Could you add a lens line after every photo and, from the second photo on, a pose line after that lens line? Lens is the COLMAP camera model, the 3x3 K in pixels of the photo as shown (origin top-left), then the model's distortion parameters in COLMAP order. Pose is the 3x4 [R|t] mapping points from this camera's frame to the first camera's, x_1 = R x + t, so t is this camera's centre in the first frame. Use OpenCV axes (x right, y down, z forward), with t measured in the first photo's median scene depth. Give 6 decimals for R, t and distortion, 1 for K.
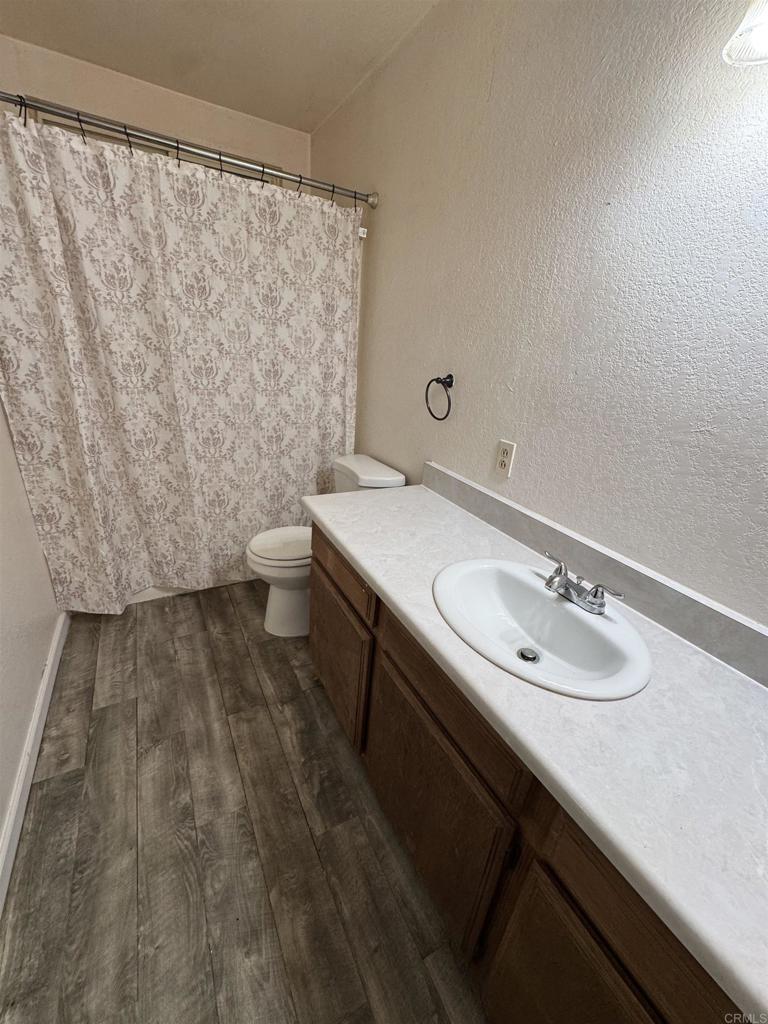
lens RADIAL K [[407.9, 0, 384.7], [0, 407.9, 512.0], [0, 0, 1]] dist [-0.005539, 0.000434]
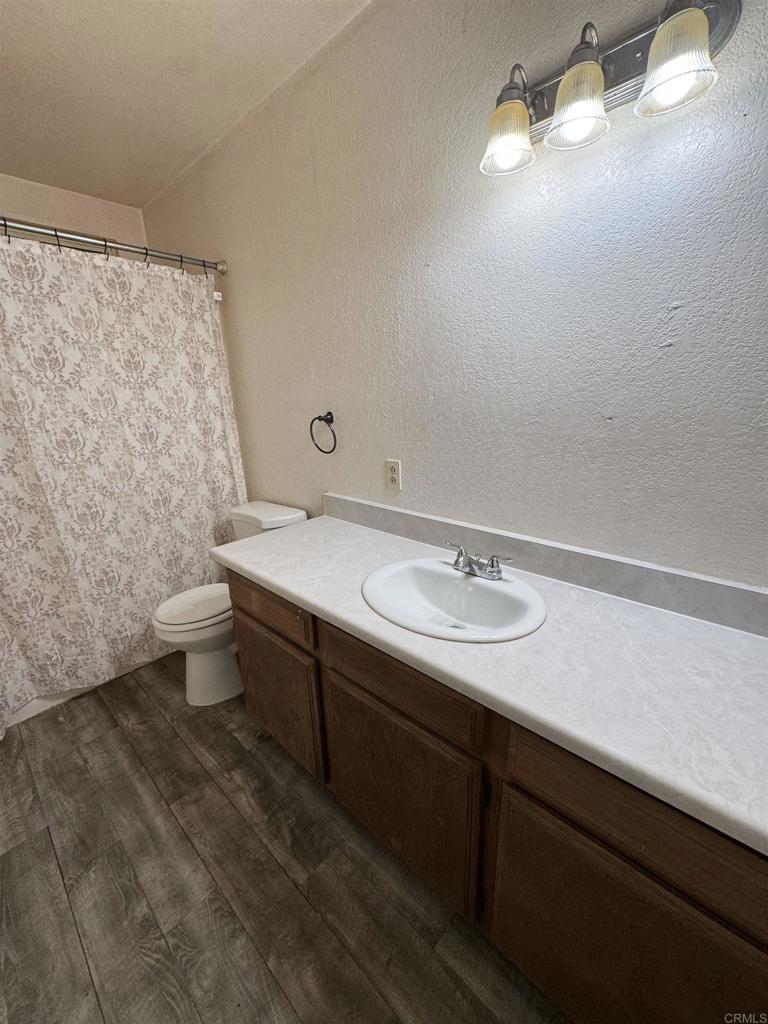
lens RADIAL K [[407.9, 0, 383.8], [0, 407.9, 513.0], [0, 0, 1]] dist [-0.005539, 0.000434]
pose [[0.941764, -0.197780, 0.271963, -0.058082], [0.224003, 0.972164, -0.068697, 0.041361], [-0.250806, 0.125617, 0.959853, -0.070442]]
